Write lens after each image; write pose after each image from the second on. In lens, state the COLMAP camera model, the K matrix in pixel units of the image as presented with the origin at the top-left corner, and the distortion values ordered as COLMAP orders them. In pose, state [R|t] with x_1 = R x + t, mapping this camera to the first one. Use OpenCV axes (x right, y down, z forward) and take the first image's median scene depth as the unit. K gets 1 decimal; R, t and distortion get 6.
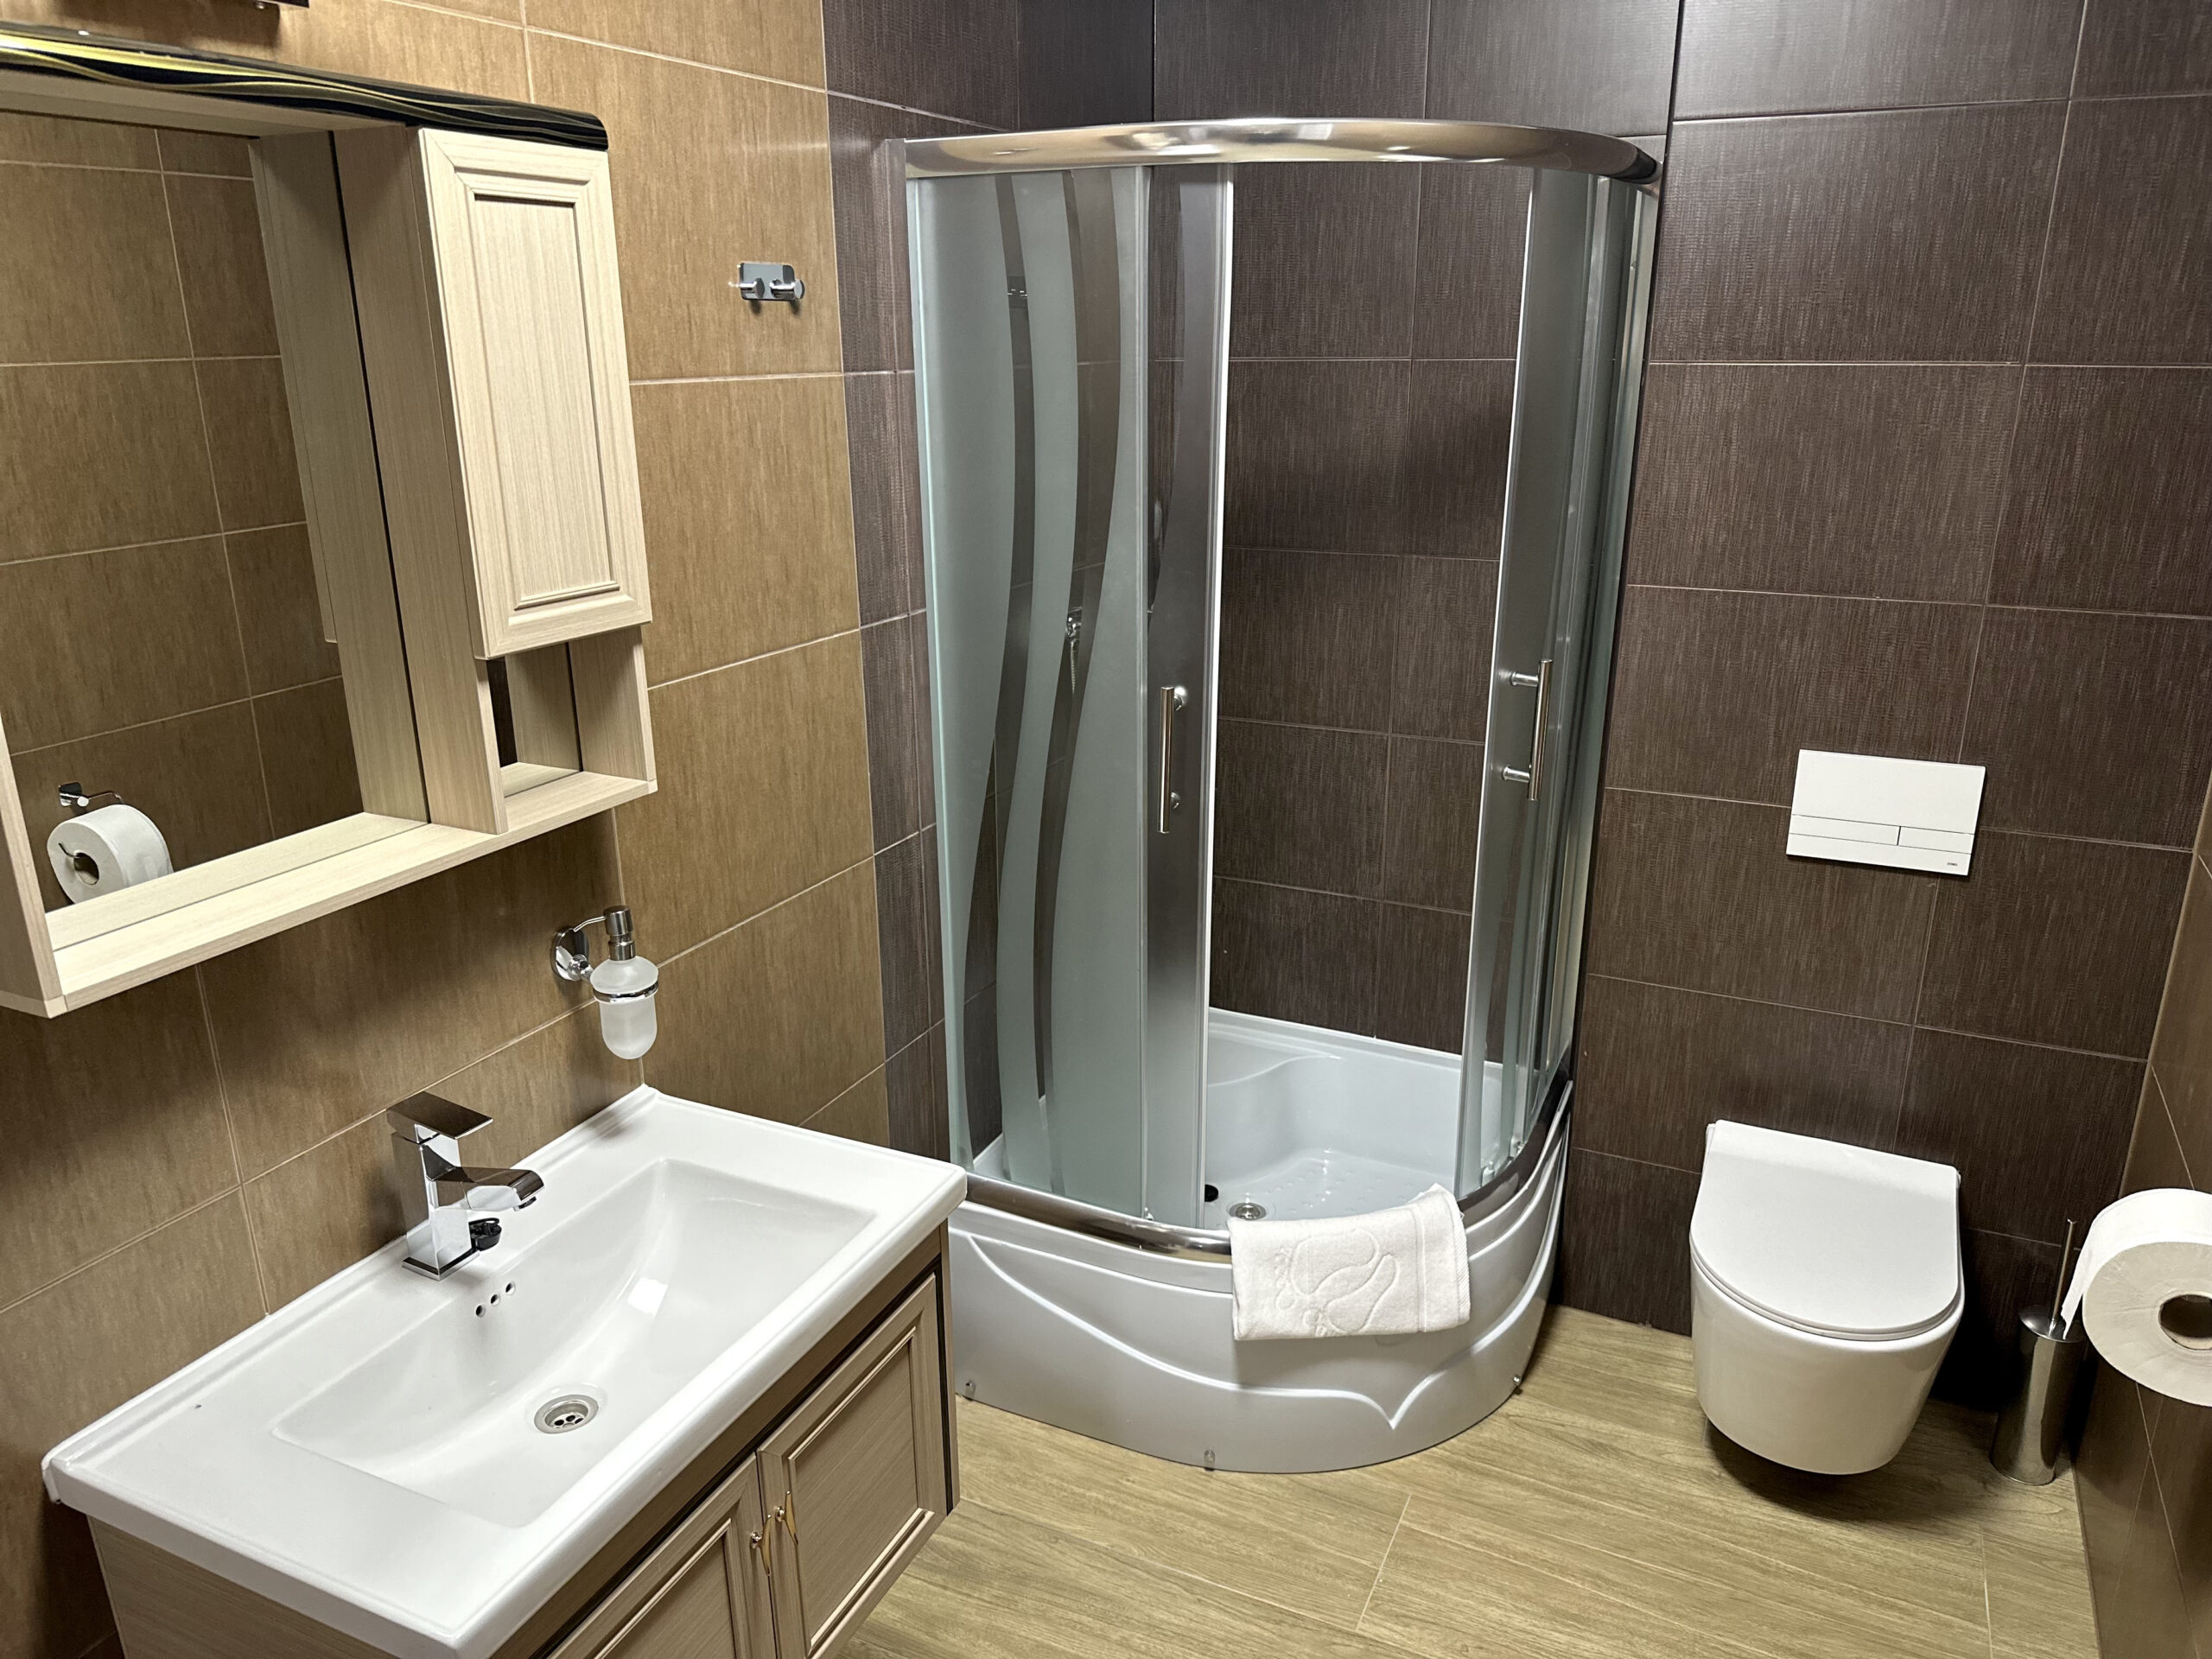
lens RADIAL K [[1547.5, 0, 1114.1], [0, 1547.5, 819.4], [0, 0, 1]] dist [0.048203, -0.059384]
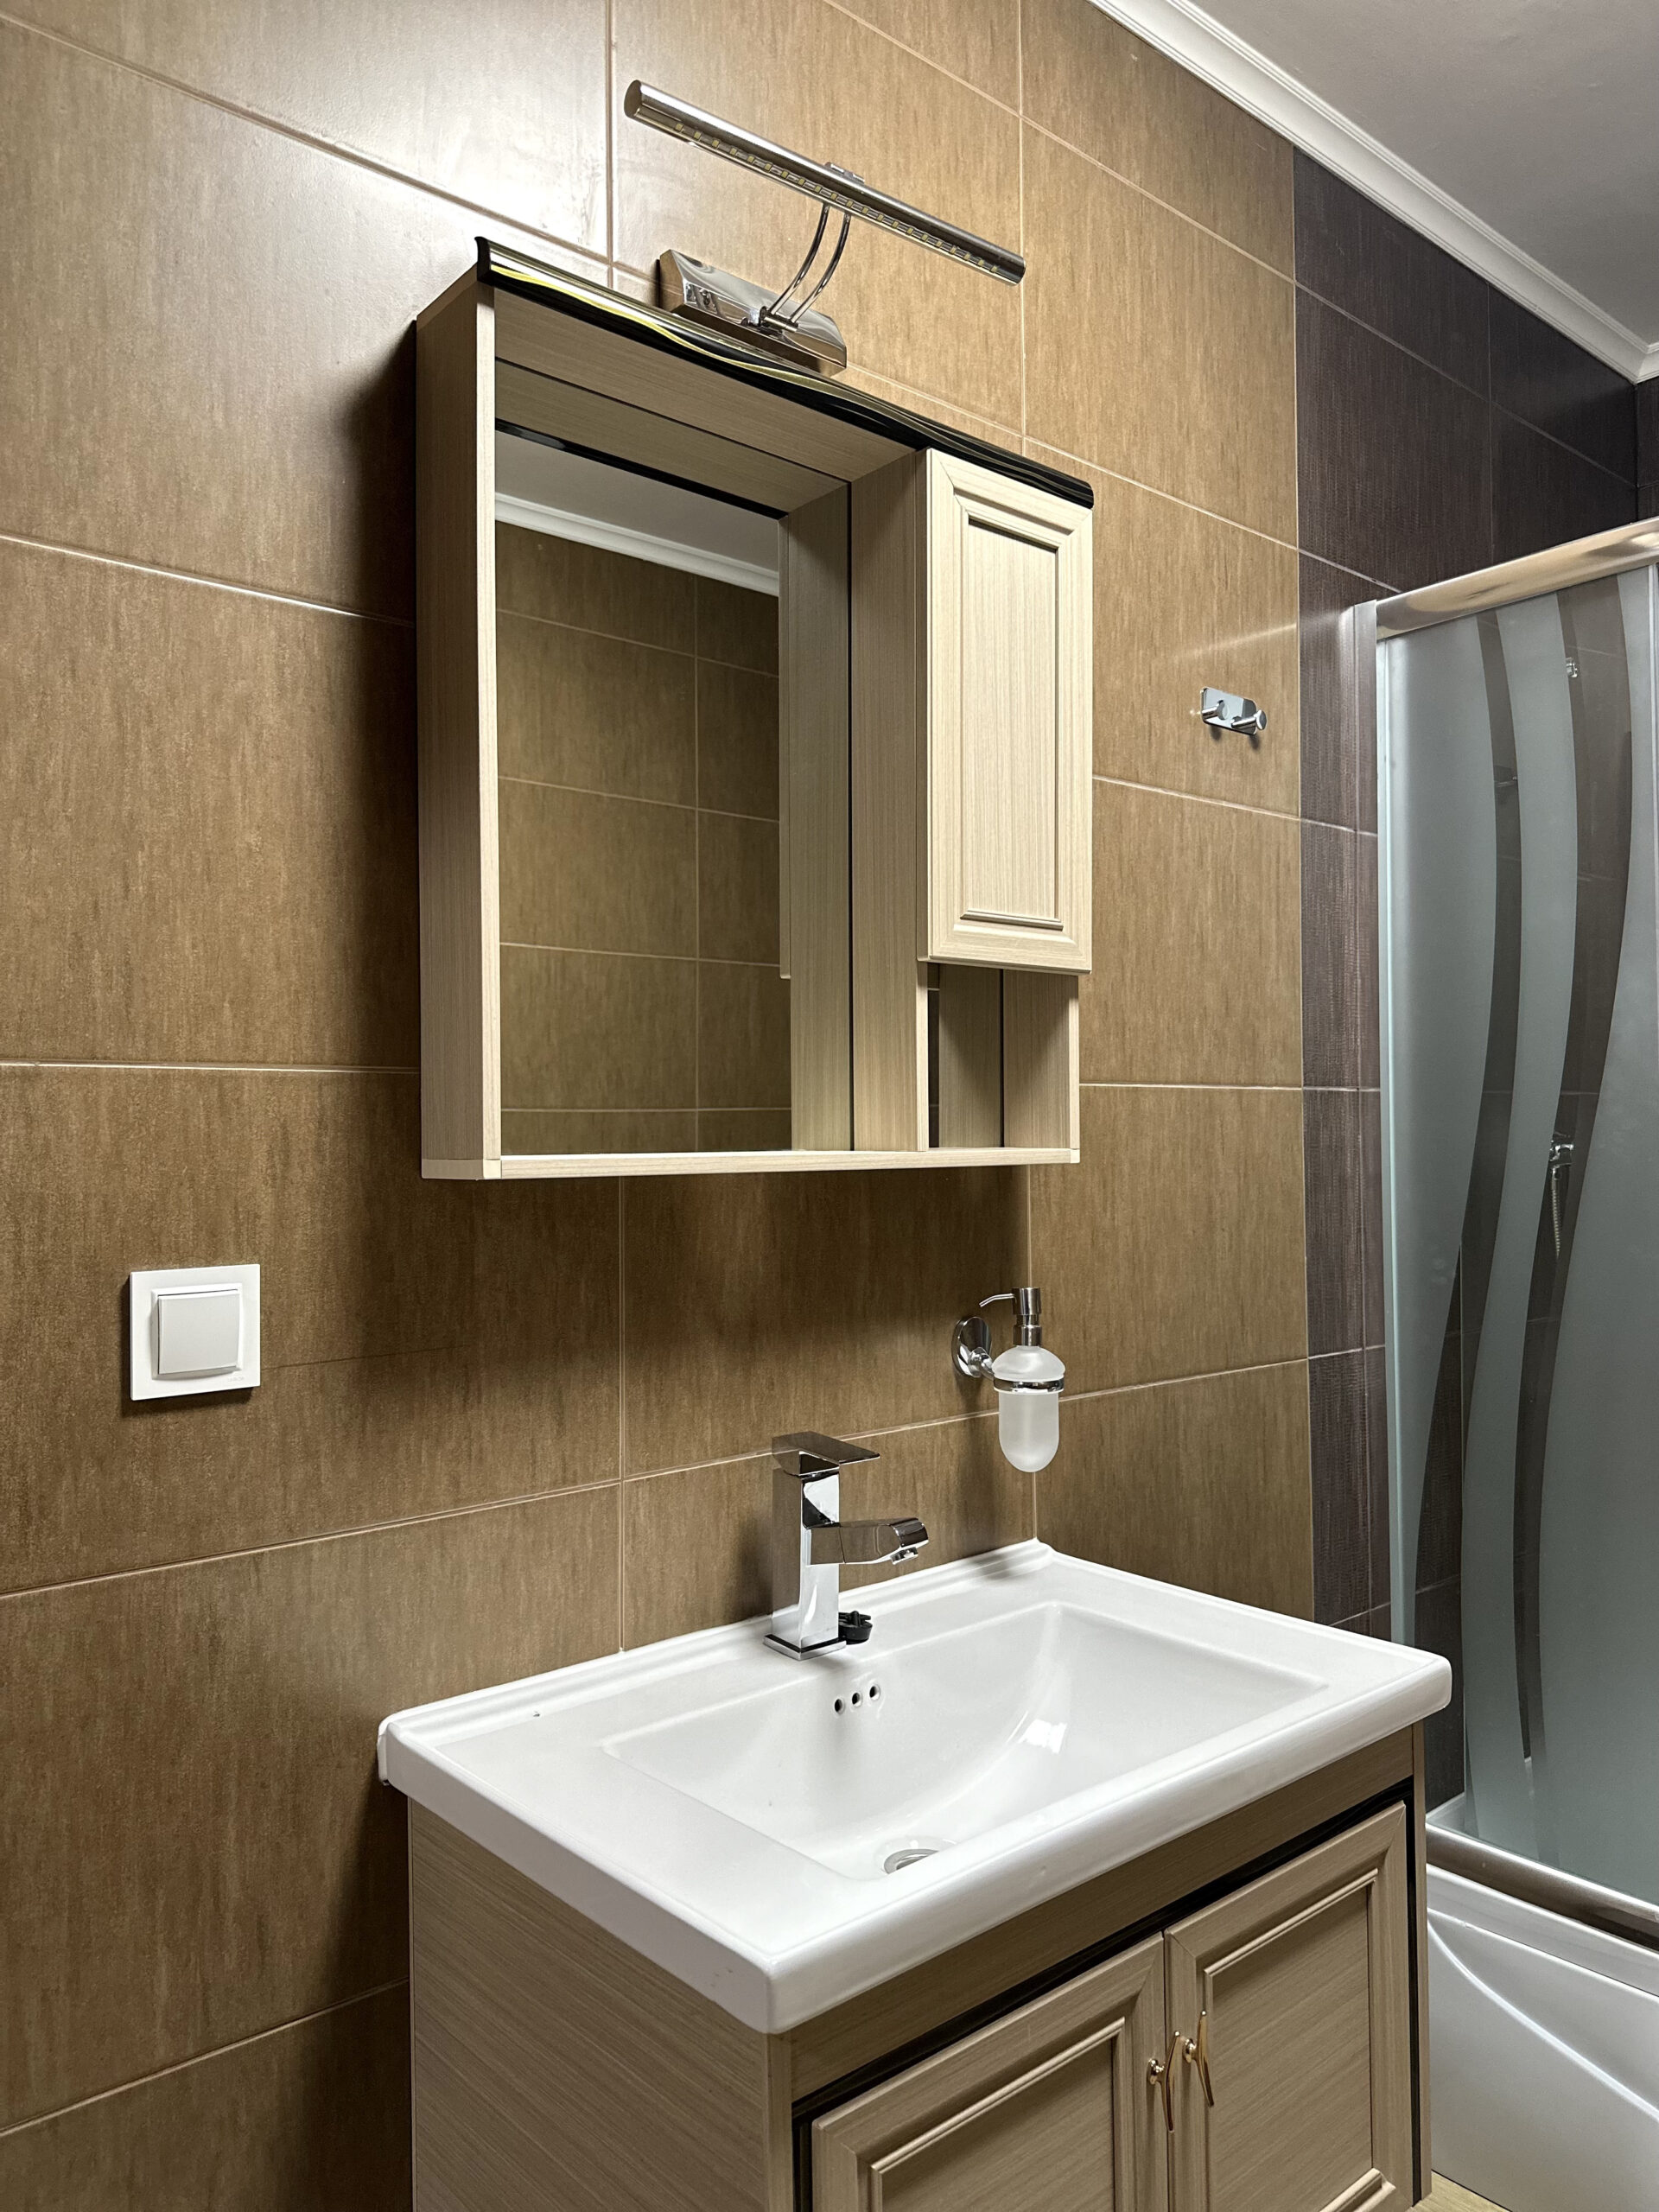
lens RADIAL K [[1547.5, 0, 846.2], [0, 1547.5, 1123.4], [0, 0, 1]] dist [0.048203, -0.059384]
pose [[0.915760, -0.005924, -0.401683, -0.057199], [-0.120614, 0.949706, -0.288981, 0.232639], [0.383192, 0.313086, 0.868988, 0.157007]]
